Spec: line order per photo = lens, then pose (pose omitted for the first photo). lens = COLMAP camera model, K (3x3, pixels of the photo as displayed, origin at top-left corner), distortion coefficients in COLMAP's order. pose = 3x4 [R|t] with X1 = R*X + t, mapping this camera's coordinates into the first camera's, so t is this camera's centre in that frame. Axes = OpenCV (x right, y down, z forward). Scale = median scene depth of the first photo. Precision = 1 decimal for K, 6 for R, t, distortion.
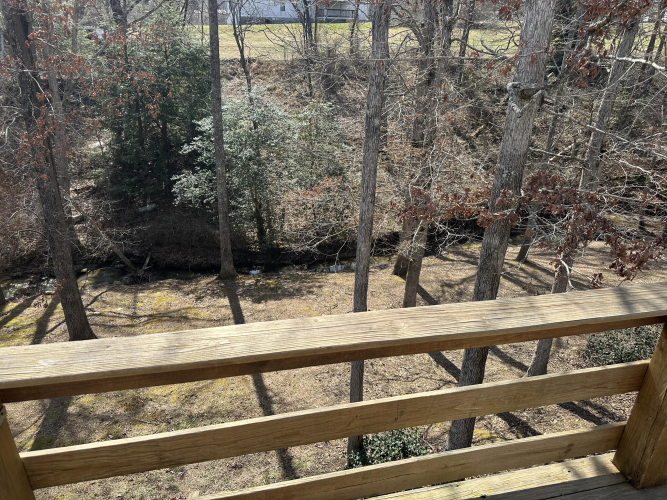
lens RADIAL K [[466.2, 0, 332.0], [0, 466.2, 251.3], [0, 0, 1]] dist [0.100983, -0.107254]
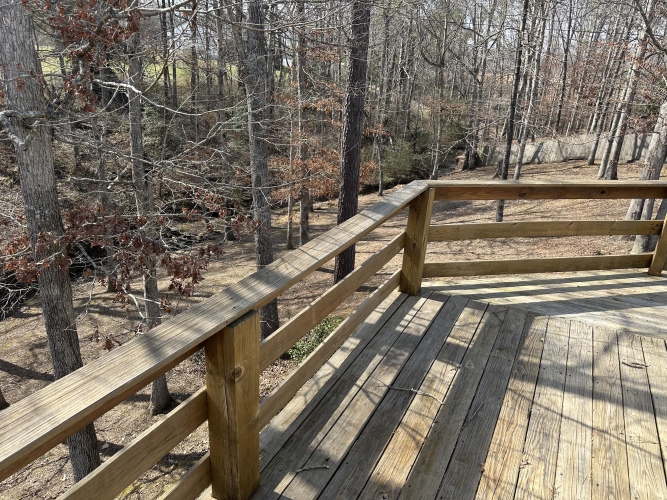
lens RADIAL K [[472.4, 0, 334.3], [0, 472.4, 248.0], [0, 0, 1]] dist [0.032206, -0.041451]
pose [[0.648924, -0.249640, 0.718733, 0.094680], [0.287454, 0.955070, 0.072194, -0.015857], [-0.704463, 0.159754, 0.691528, 0.045467]]
